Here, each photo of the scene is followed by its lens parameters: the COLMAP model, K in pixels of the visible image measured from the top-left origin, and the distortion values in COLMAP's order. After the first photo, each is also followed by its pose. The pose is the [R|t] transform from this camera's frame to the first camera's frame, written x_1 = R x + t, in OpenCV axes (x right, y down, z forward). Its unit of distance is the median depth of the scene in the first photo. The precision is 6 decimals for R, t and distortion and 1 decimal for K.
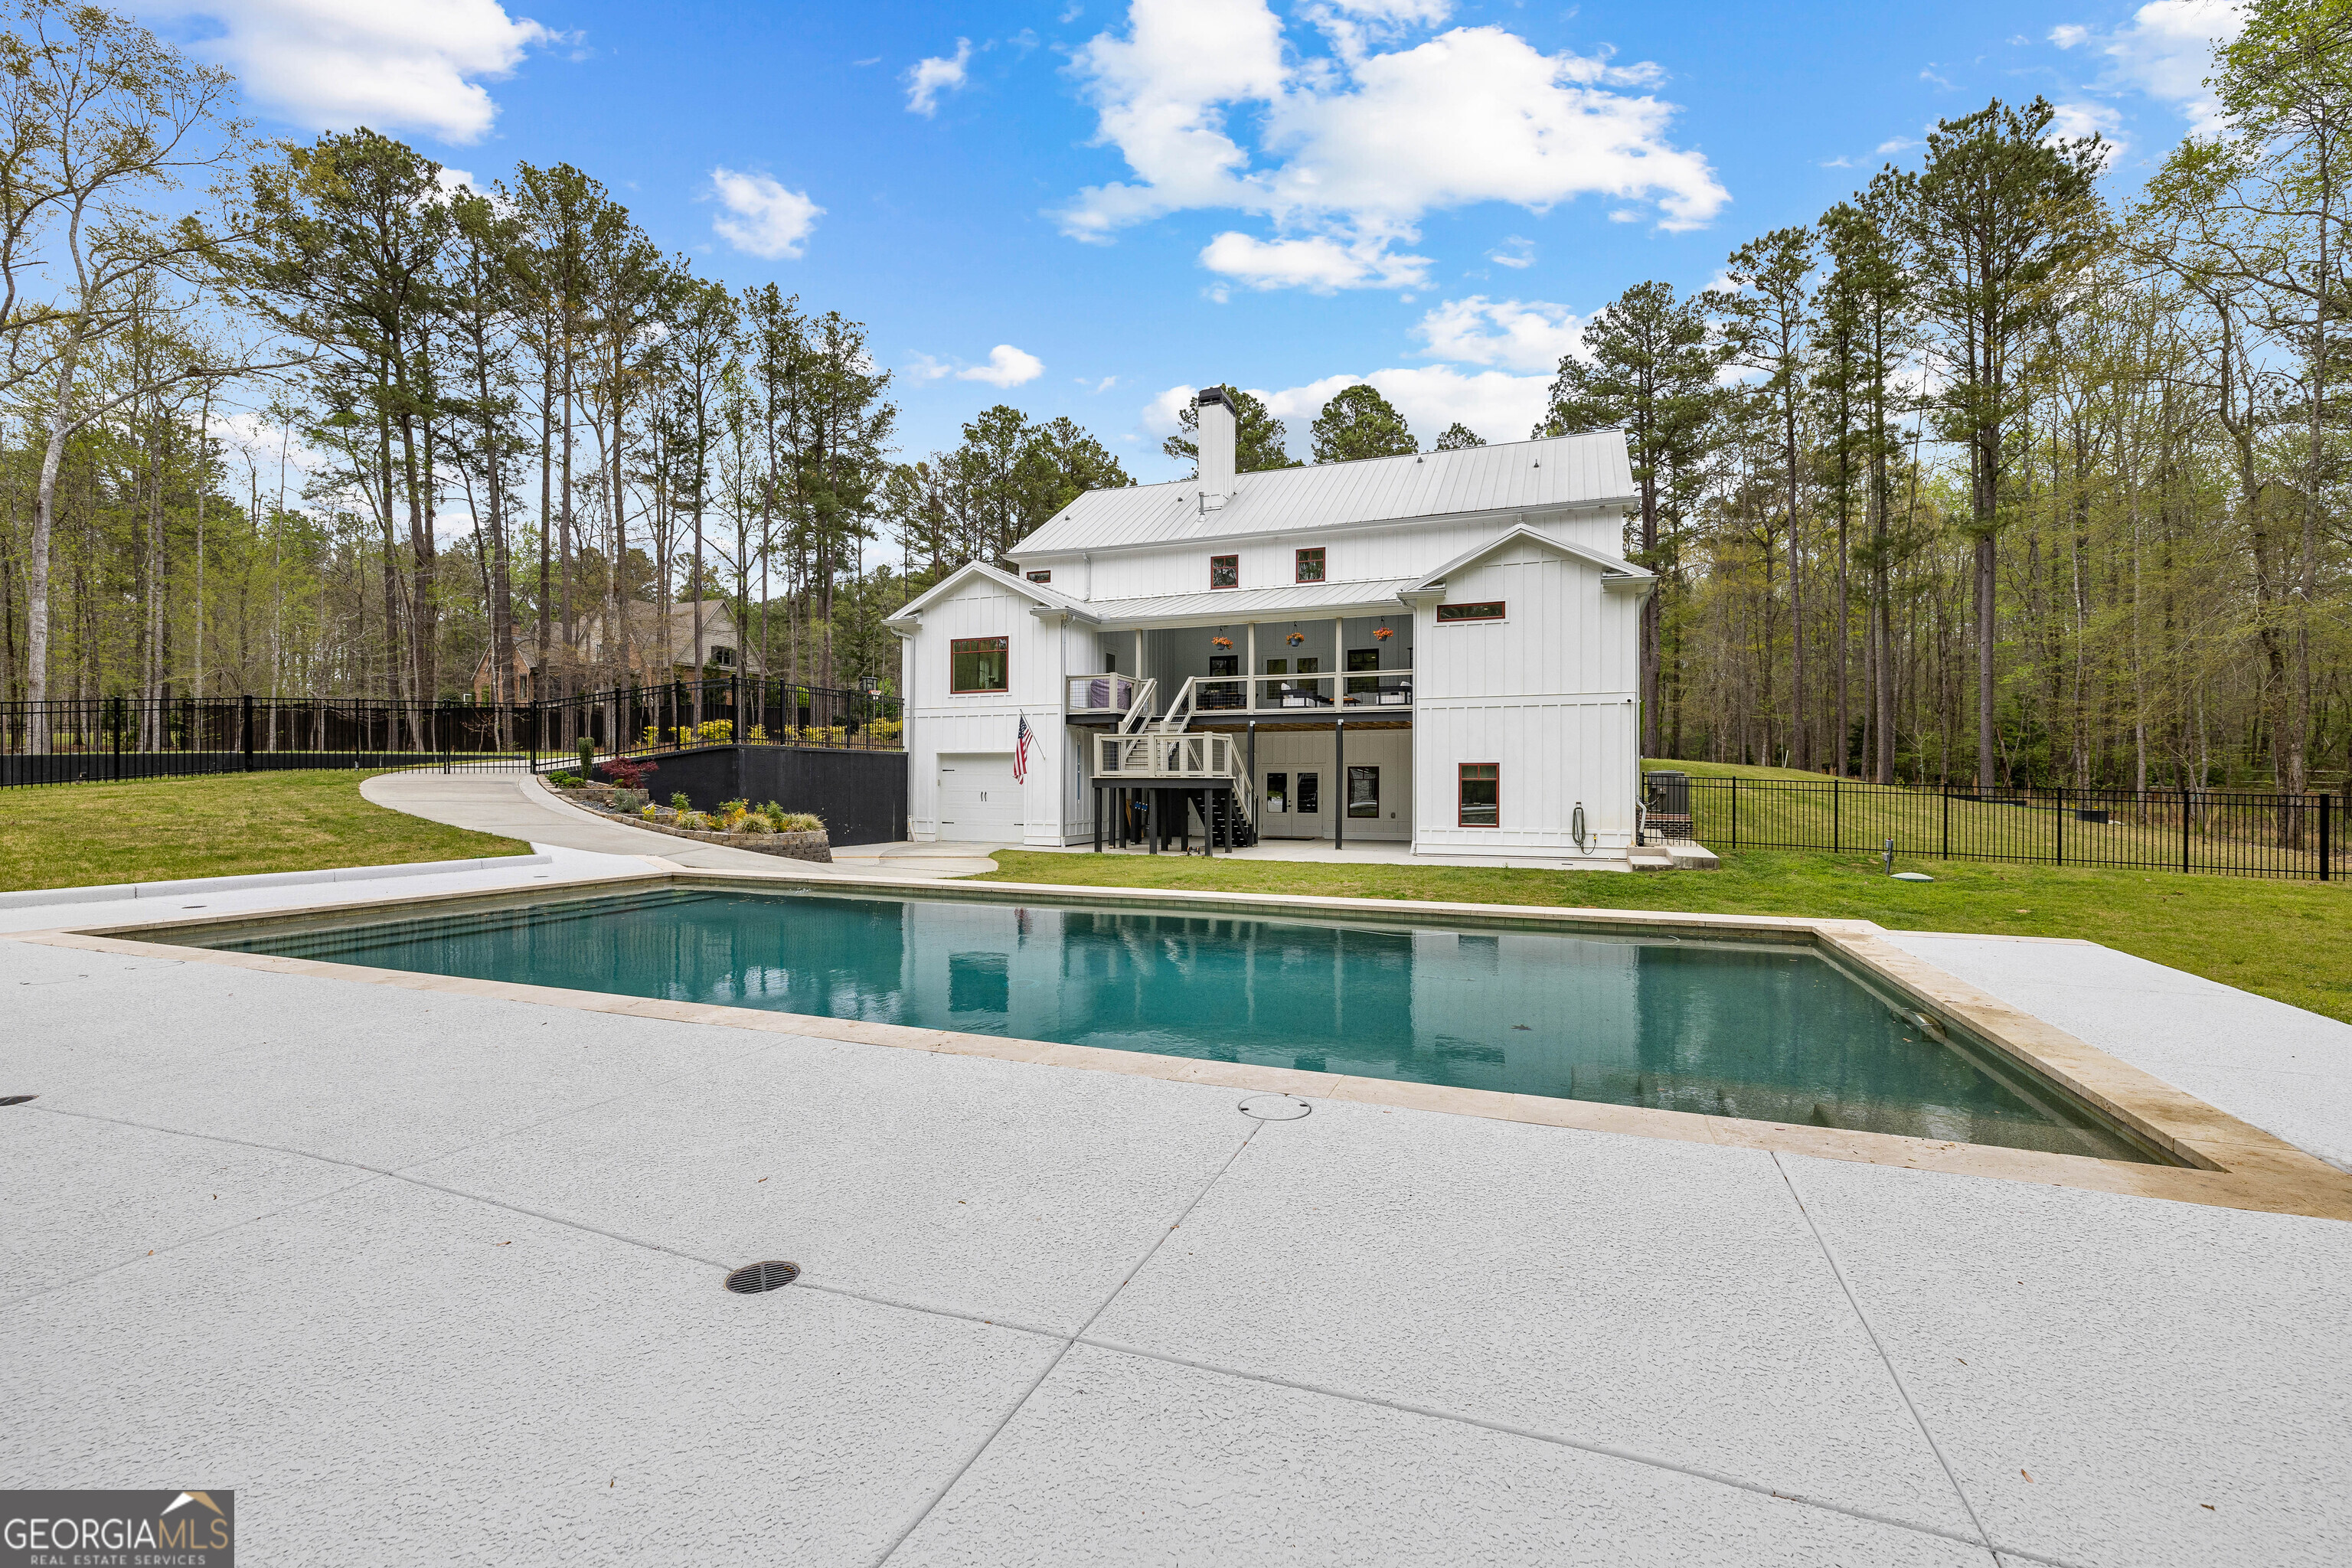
lens RADIAL K [[966.2, 0, 1182.9], [0, 966.2, 783.8], [0, 0, 1]] dist [-0.001690, -0.001590]
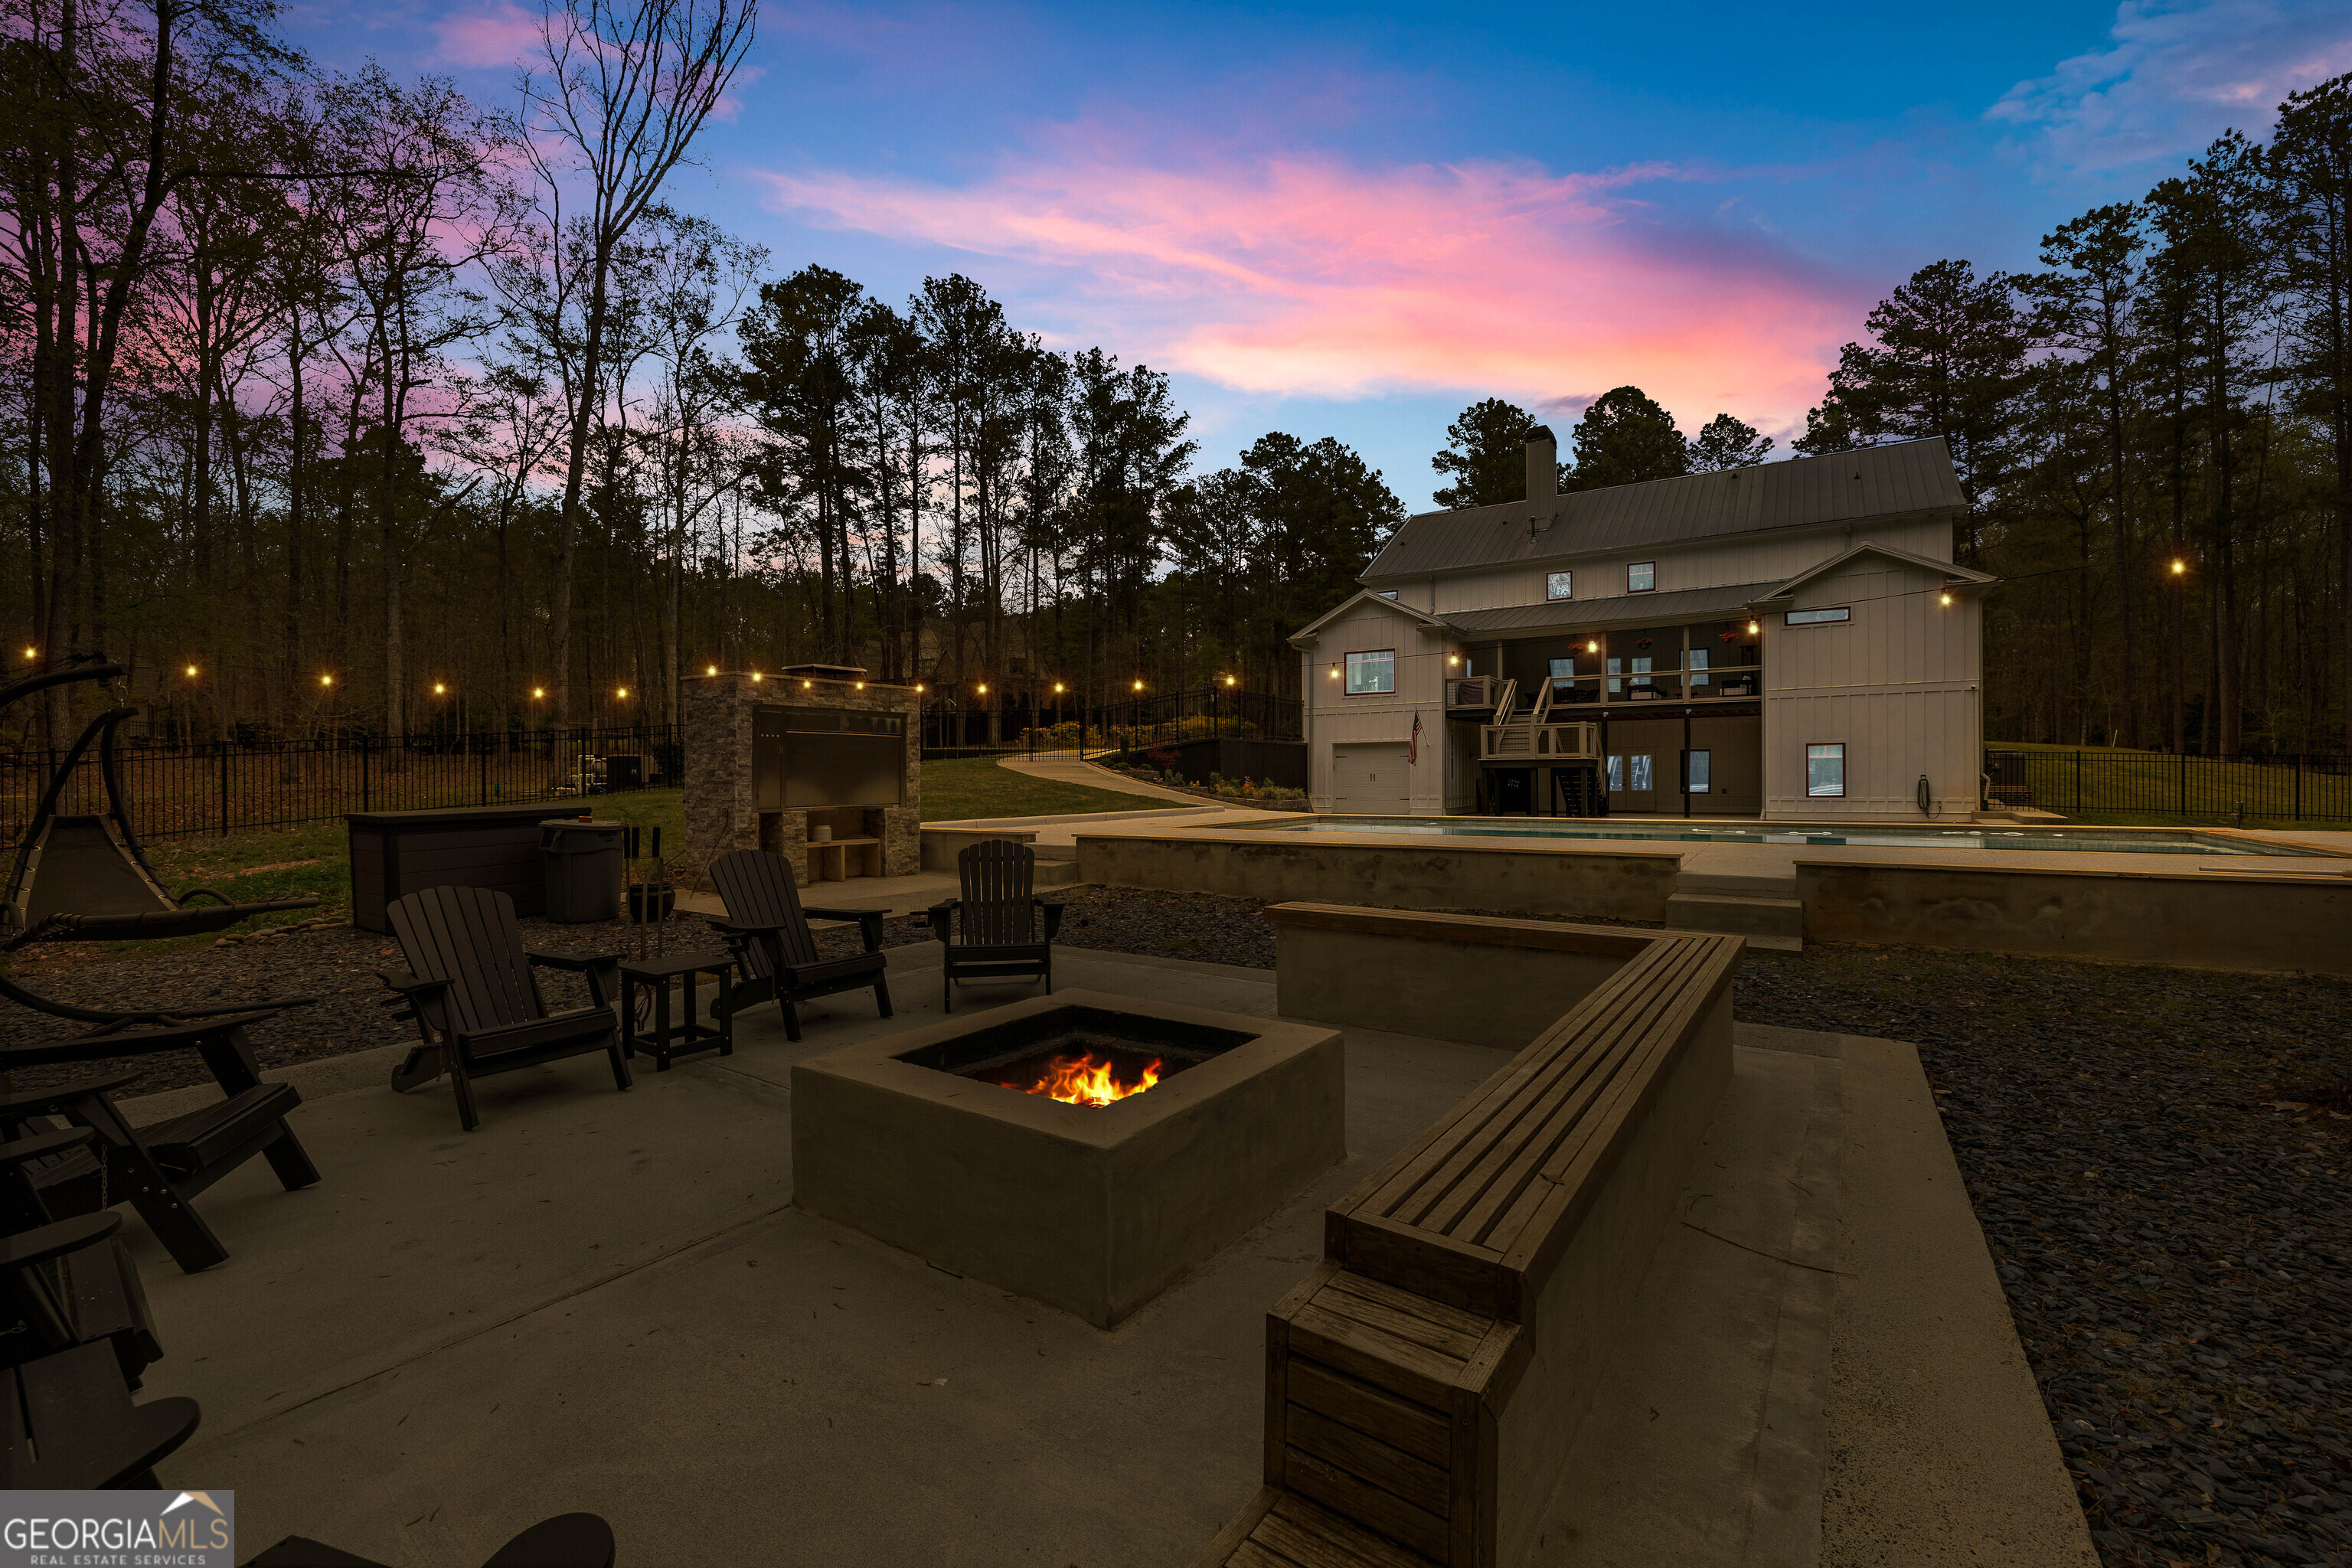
lens RADIAL K [[966.2, 0, 1170.9], [0, 966.2, 783.2], [0, 0, 1]] dist [-0.001690, -0.001590]
pose [[0.979536, -0.006457, -0.201165, -0.125281], [0.007396, 0.999965, 0.003919, 0.008562], [0.201133, -0.005327, 0.979550, -0.168017]]
